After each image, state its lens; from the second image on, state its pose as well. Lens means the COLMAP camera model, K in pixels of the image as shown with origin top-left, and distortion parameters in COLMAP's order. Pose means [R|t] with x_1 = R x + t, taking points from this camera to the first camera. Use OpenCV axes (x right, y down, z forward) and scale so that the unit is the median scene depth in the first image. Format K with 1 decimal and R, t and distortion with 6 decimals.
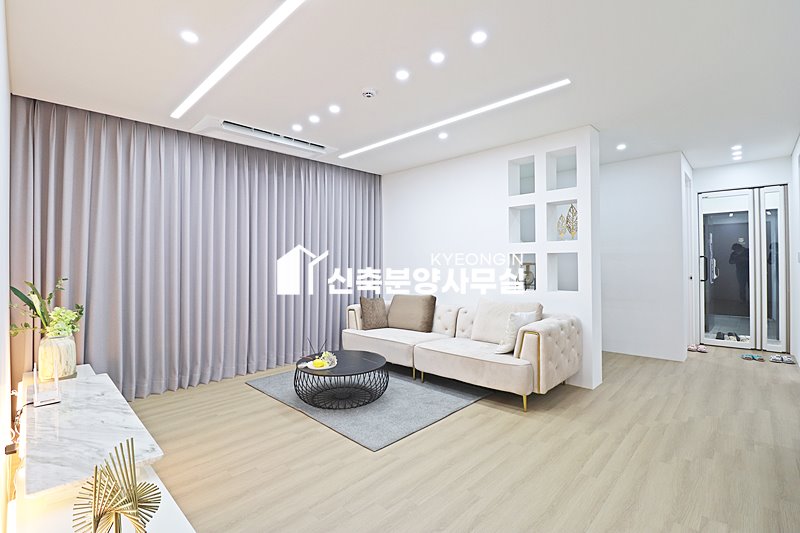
lens RADIAL K [[367.2, 0, 397.4], [0, 367.2, 259.3], [0, 0, 1]] dist [-0.000959, -0.012911]
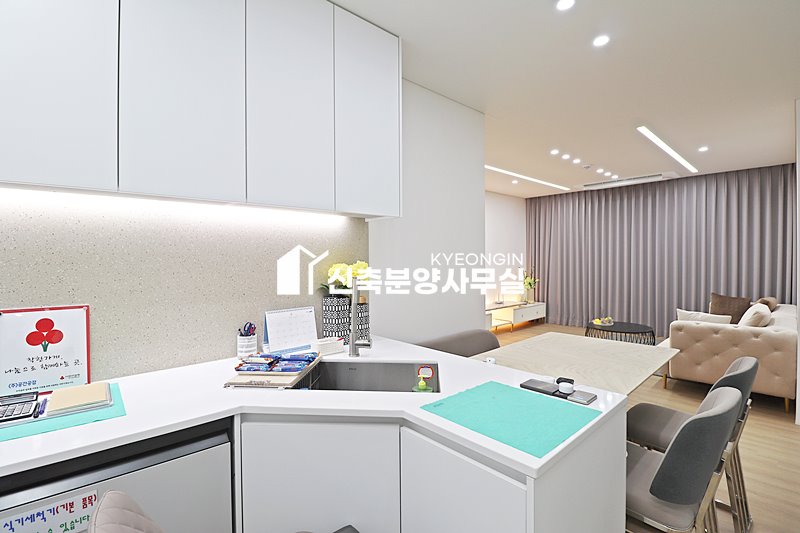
lens RADIAL K [[370.2, 0, 396.0], [0, 370.2, 261.0], [0, 0, 1]] dist [0.000605, -0.013439]
pose [[-0.076679, 0.014815, -0.996946, 2.070748], [0.014157, 0.999805, 0.013769, -0.048504], [0.996955, -0.013058, -0.076874, 0.273777]]
